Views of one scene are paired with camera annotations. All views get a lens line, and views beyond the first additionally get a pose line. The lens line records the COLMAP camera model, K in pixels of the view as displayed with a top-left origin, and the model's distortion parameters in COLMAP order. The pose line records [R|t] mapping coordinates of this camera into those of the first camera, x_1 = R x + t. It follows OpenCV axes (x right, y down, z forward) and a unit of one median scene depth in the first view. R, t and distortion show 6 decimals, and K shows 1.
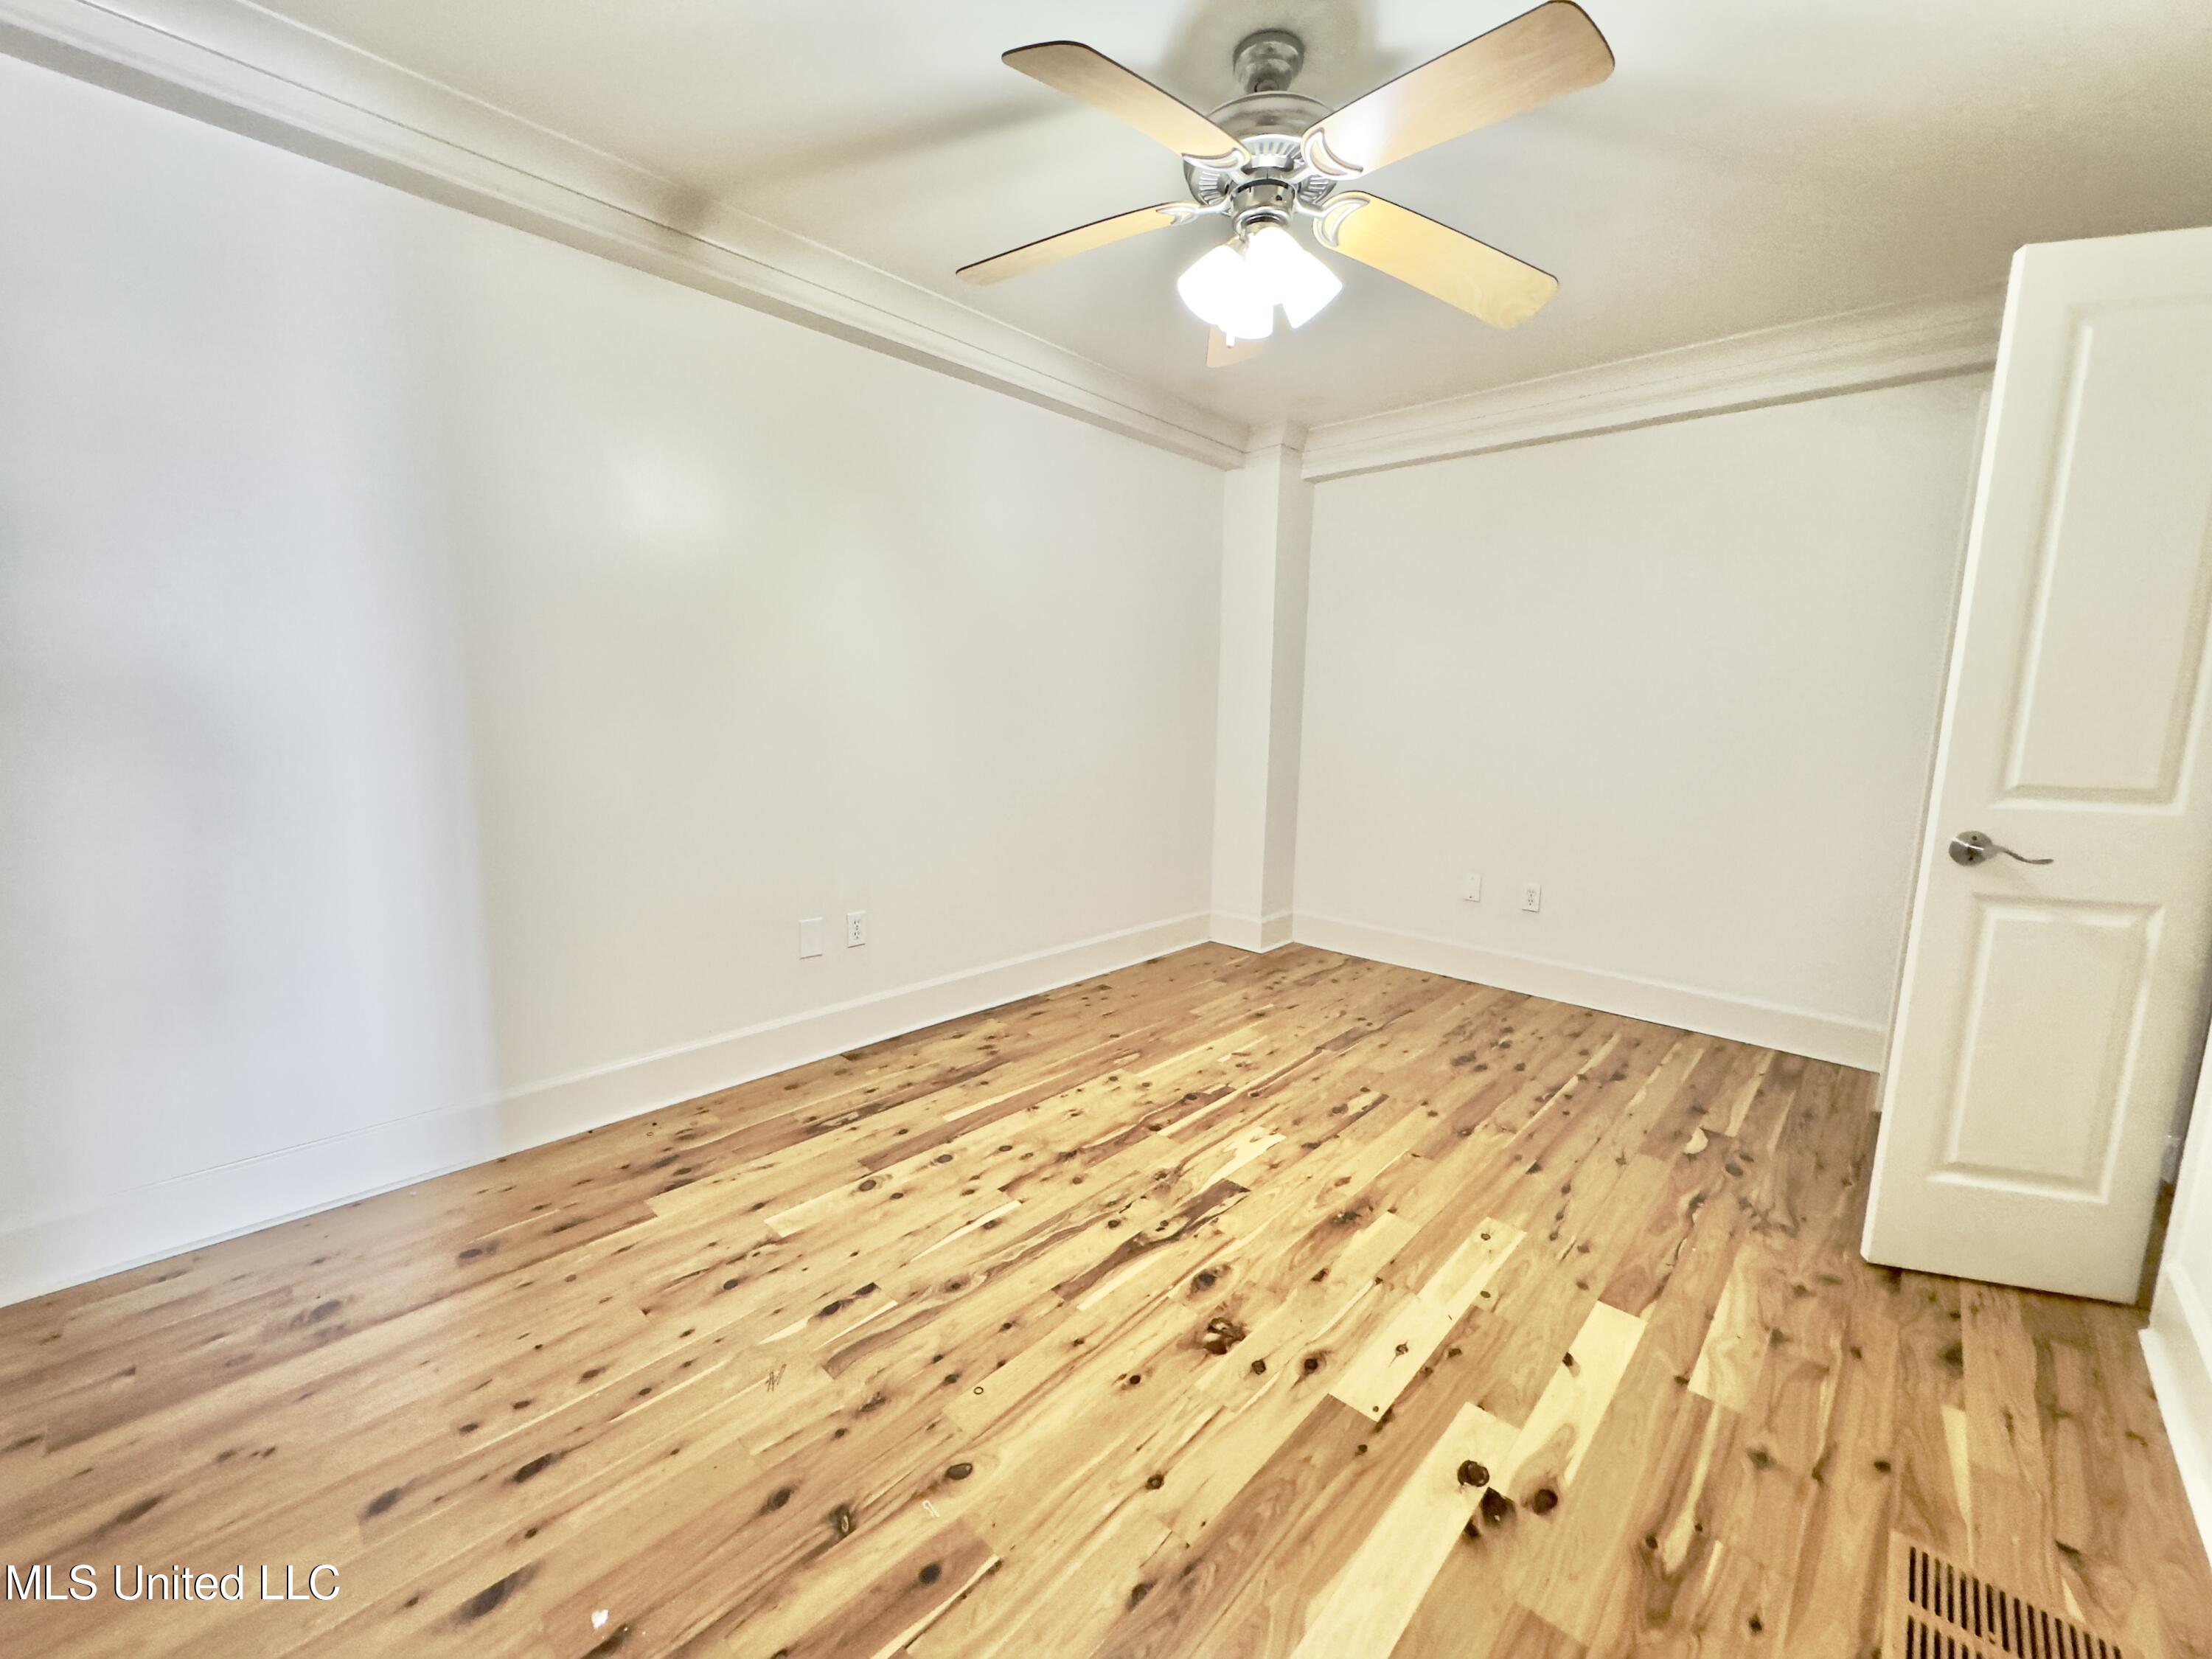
lens RADIAL K [[883.5, 0, 1104.8], [0, 883.5, 828.9], [0, 0, 1]] dist [-0.002899, 0.000518]
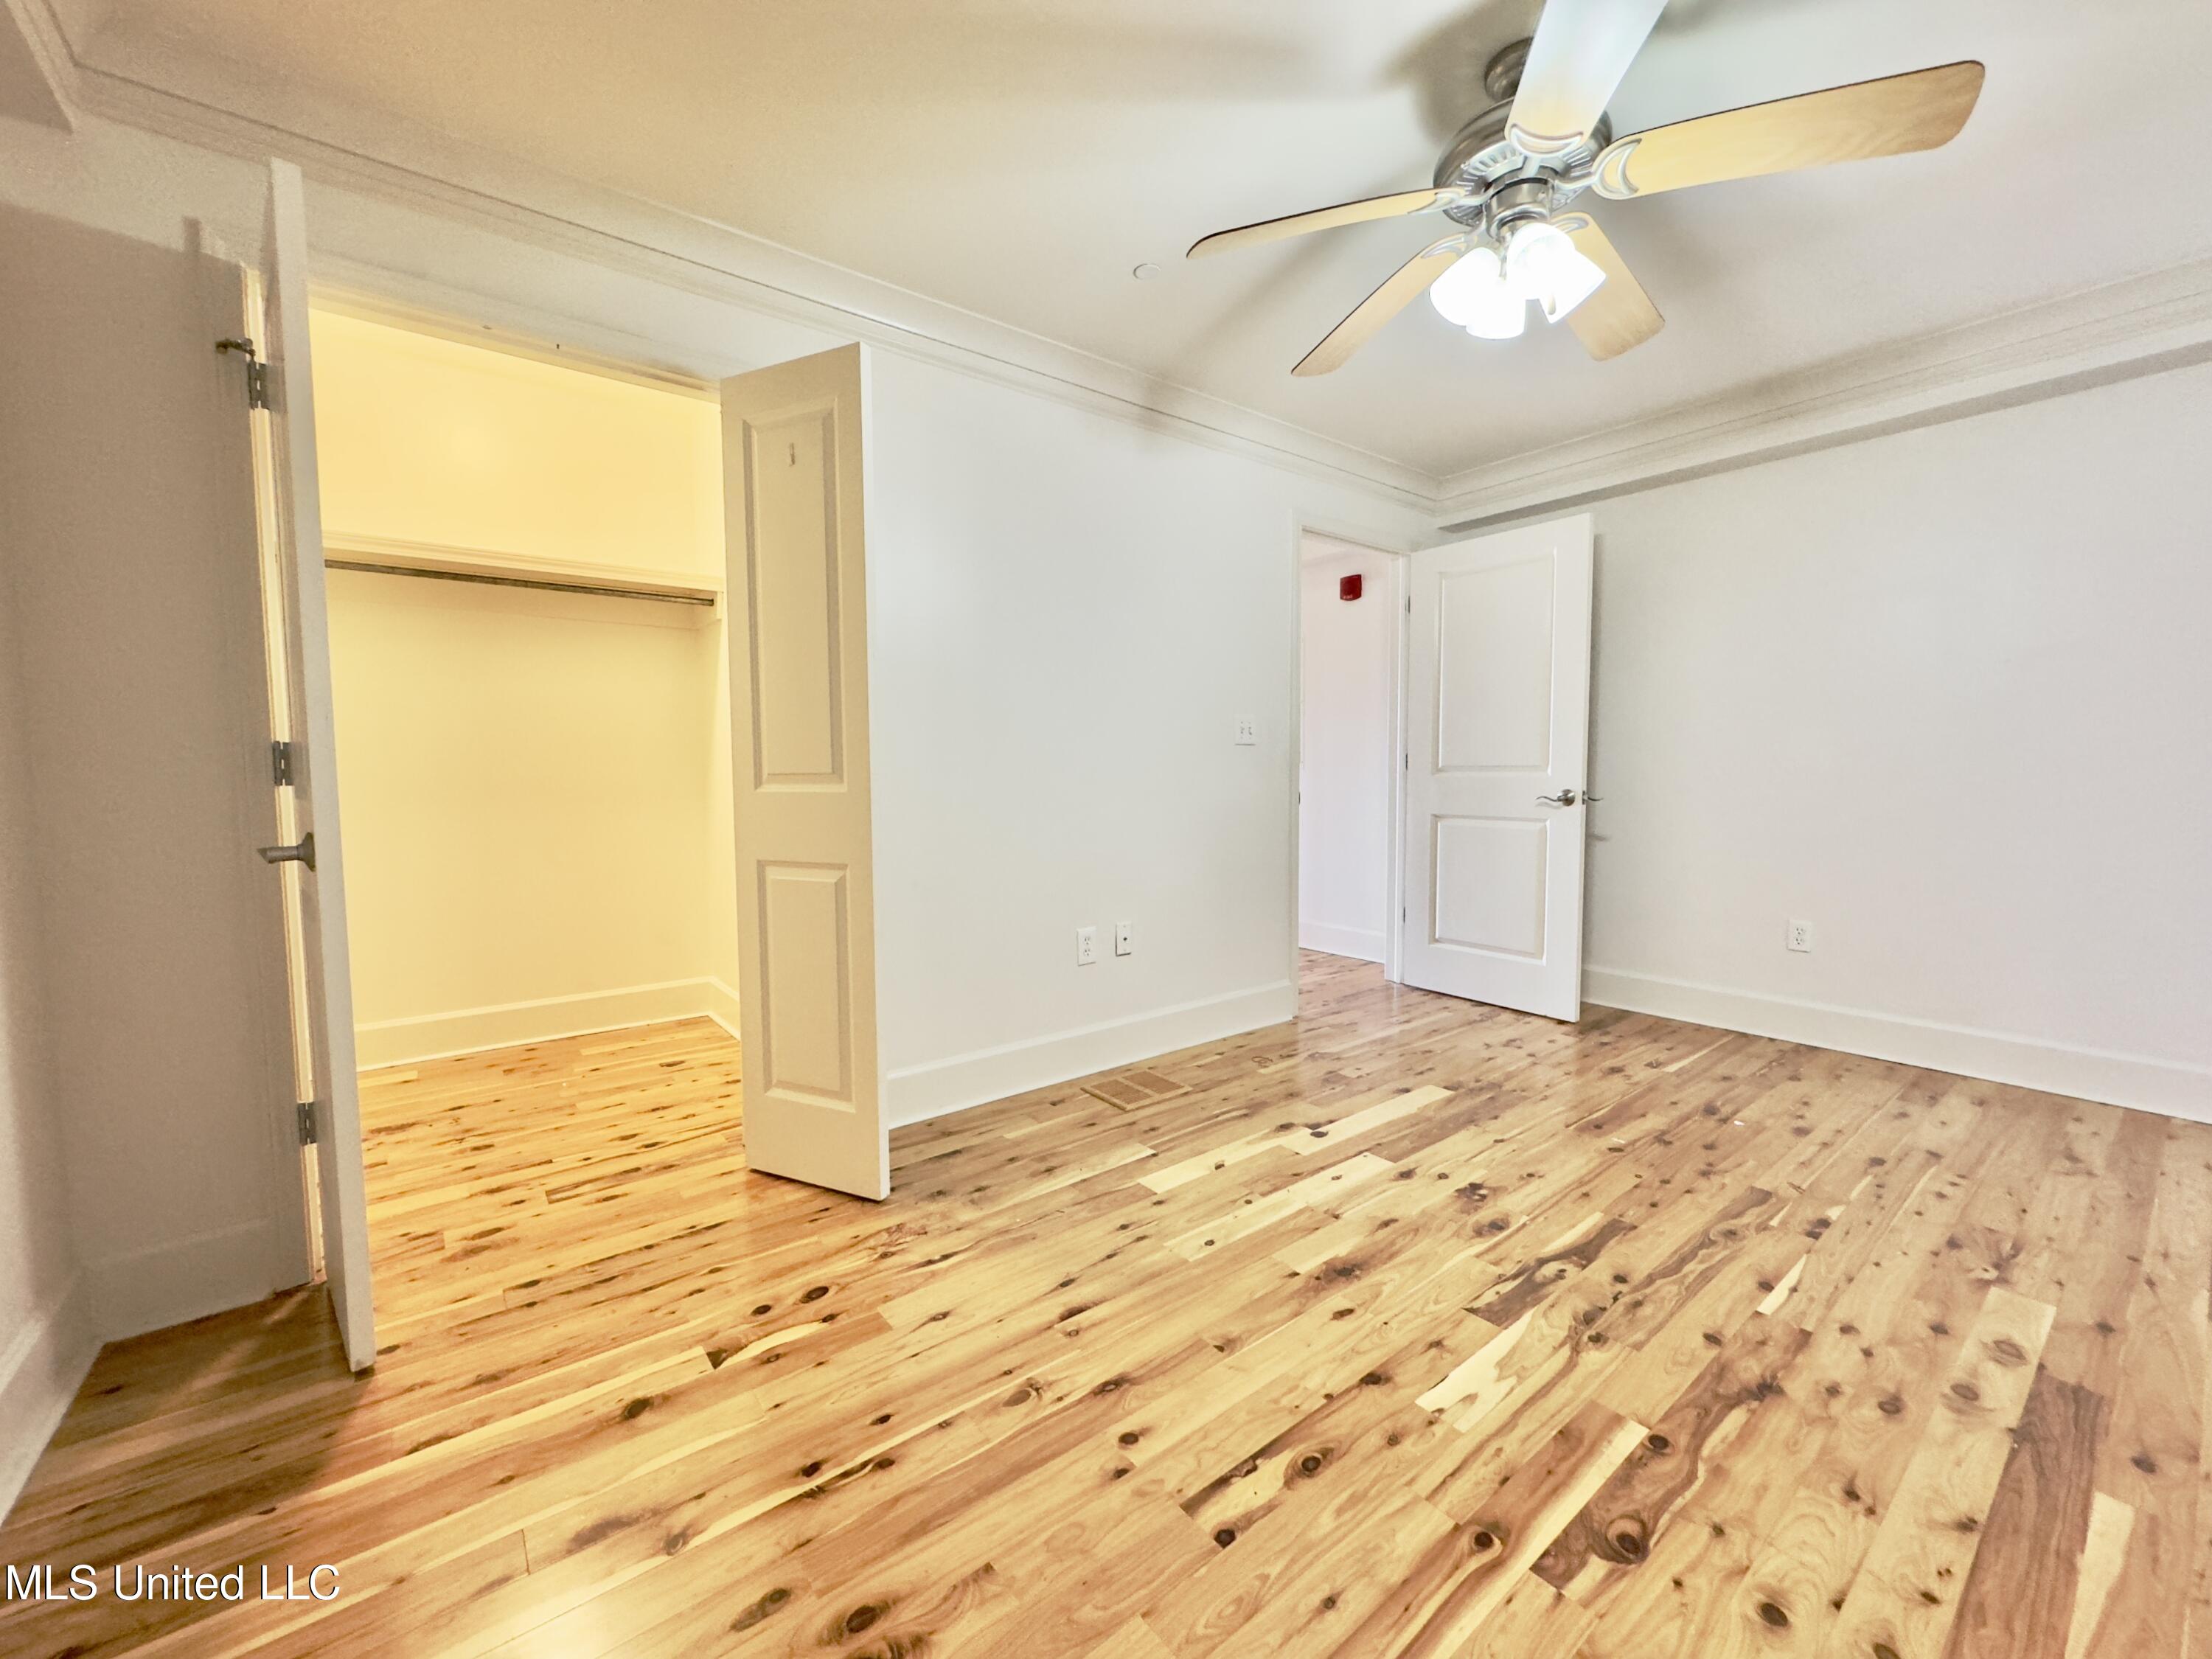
lens RADIAL K [[883.5, 0, 1104.8], [0, 883.5, 828.9], [0, 0, 1]] dist [-0.002899, 0.000518]
pose [[-0.987370, -0.022766, 0.156785, 0.406247], [0.011151, 0.977181, 0.212115, -0.203156], [-0.158036, 0.211185, -0.964586, 1.889860]]
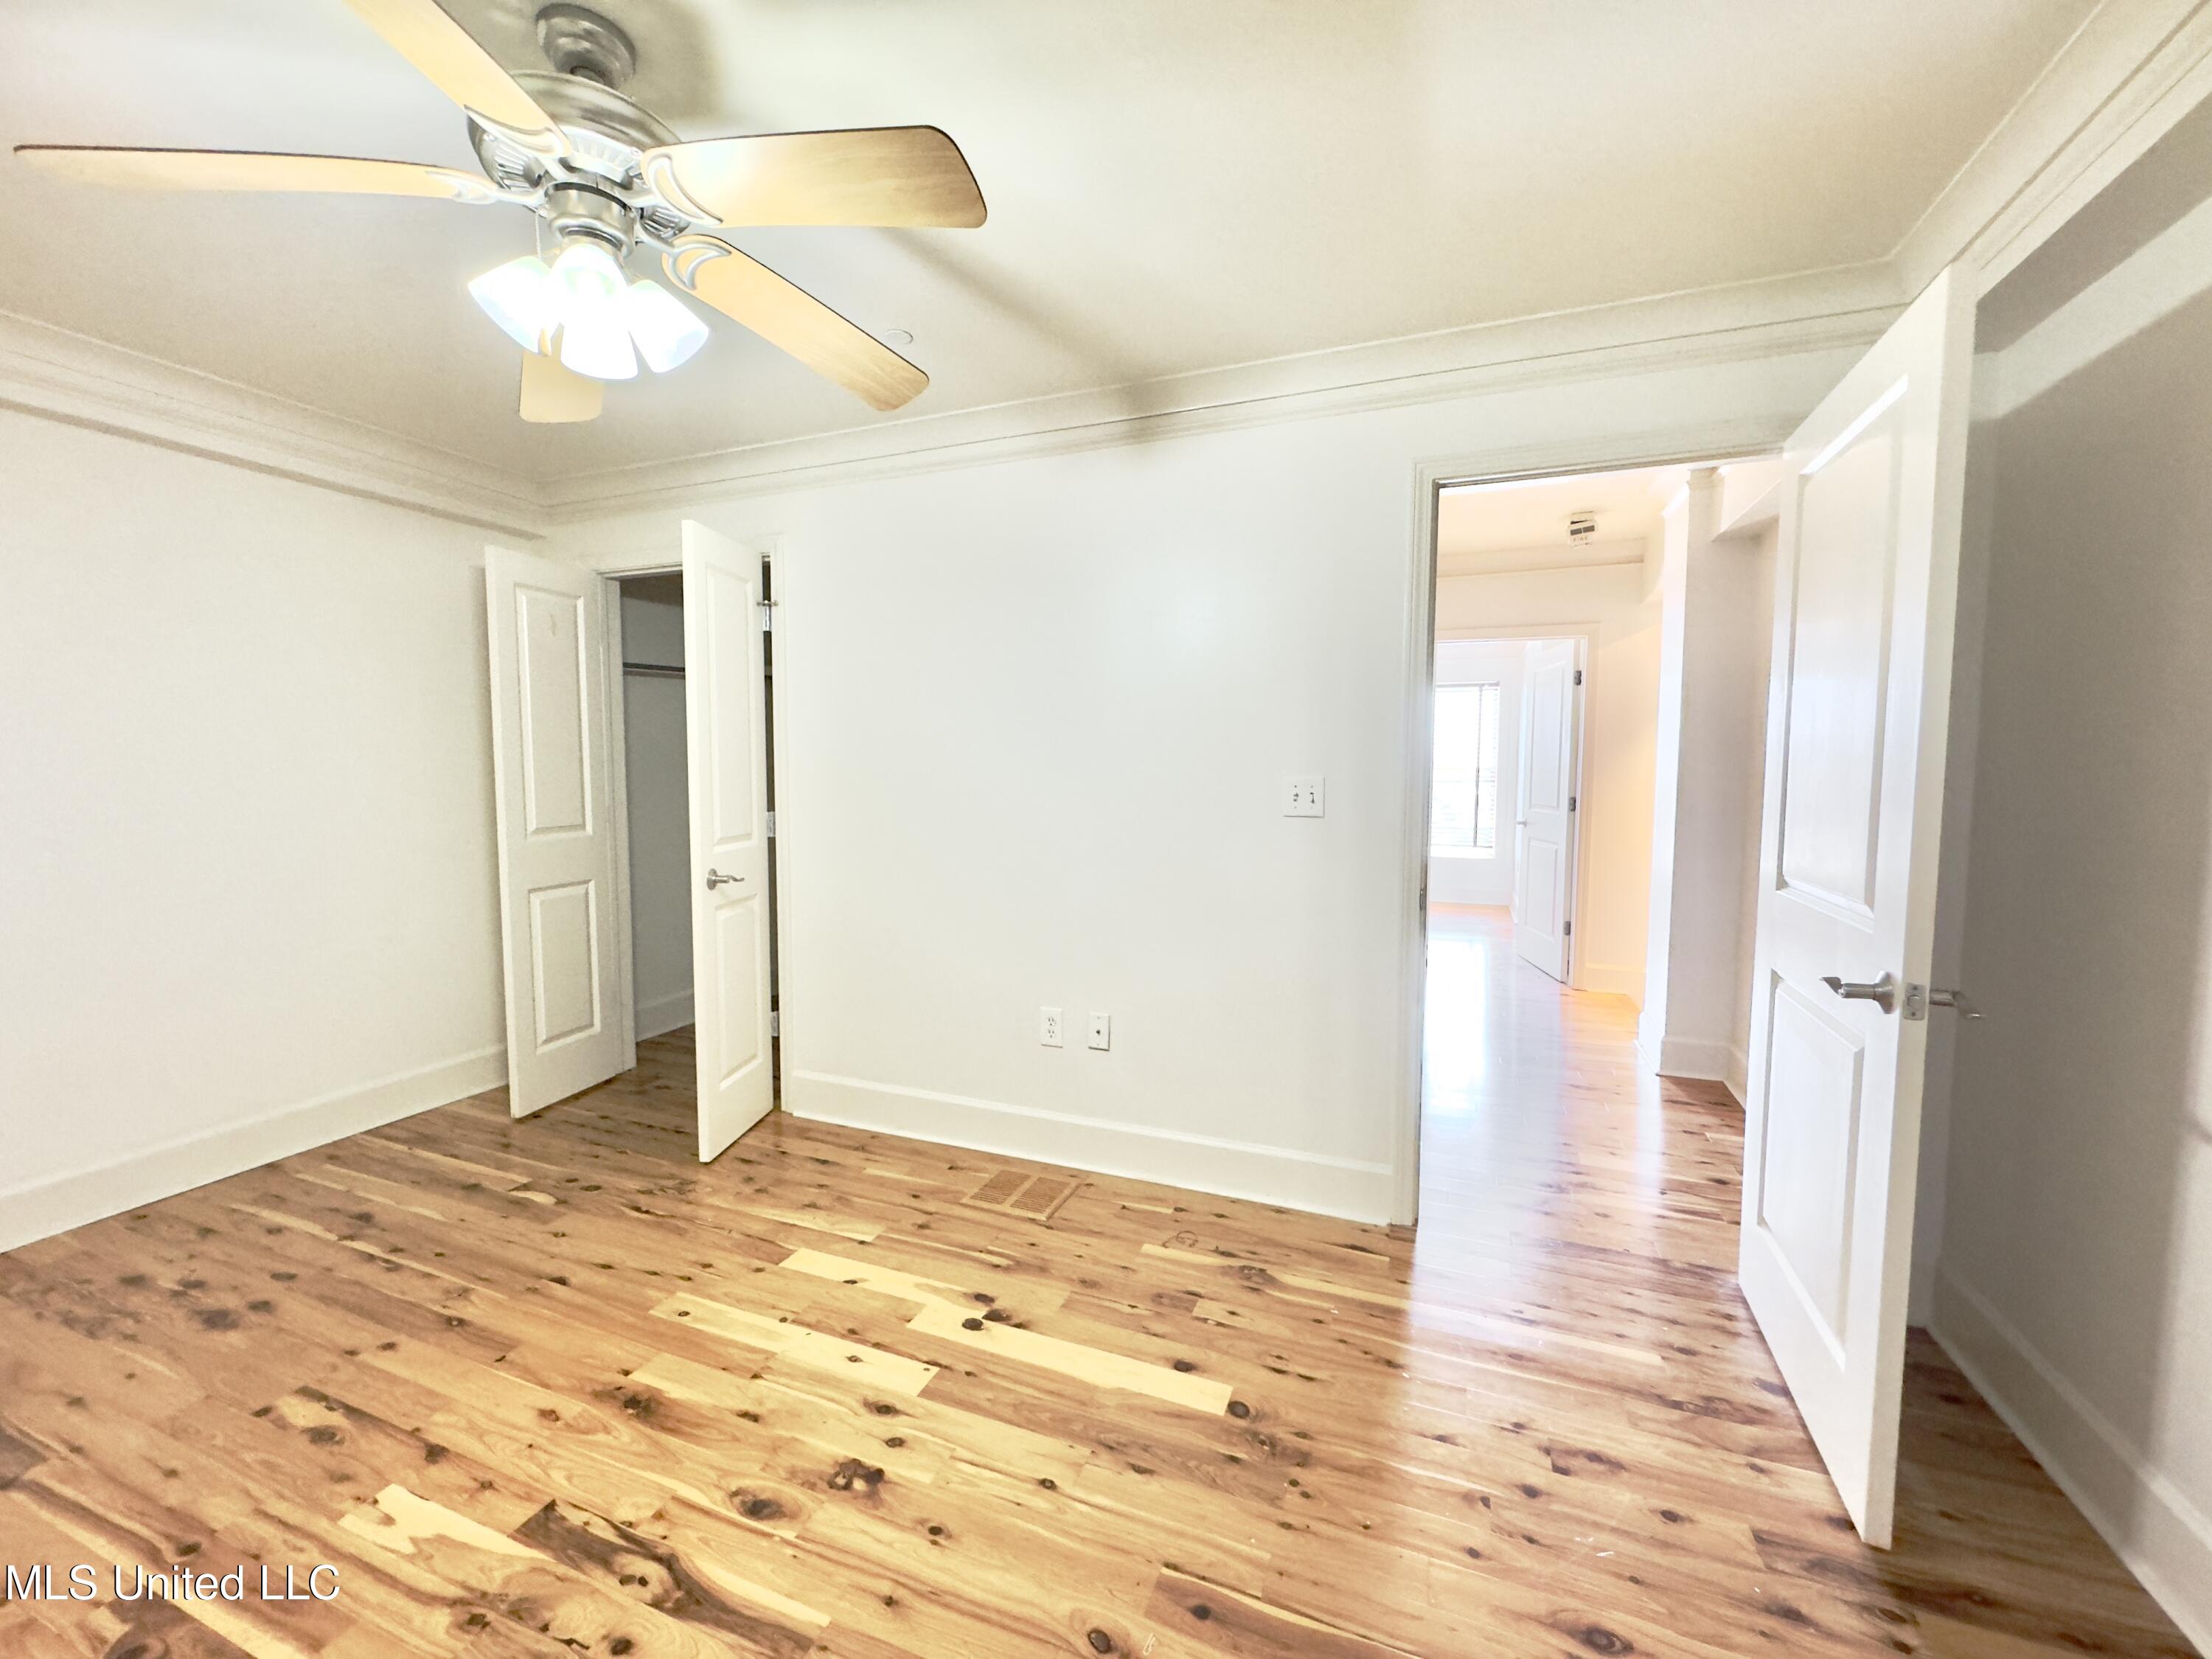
lens RADIAL K [[883.5, 0, 1104.8], [0, 883.5, 828.9], [0, 0, 1]] dist [-0.002899, 0.000518]
pose [[-0.361957, -0.087660, 0.928064, -0.673070], [0.124726, 0.982063, 0.141405, -0.188148], [-0.923813, 0.166936, -0.344531, 0.810769]]
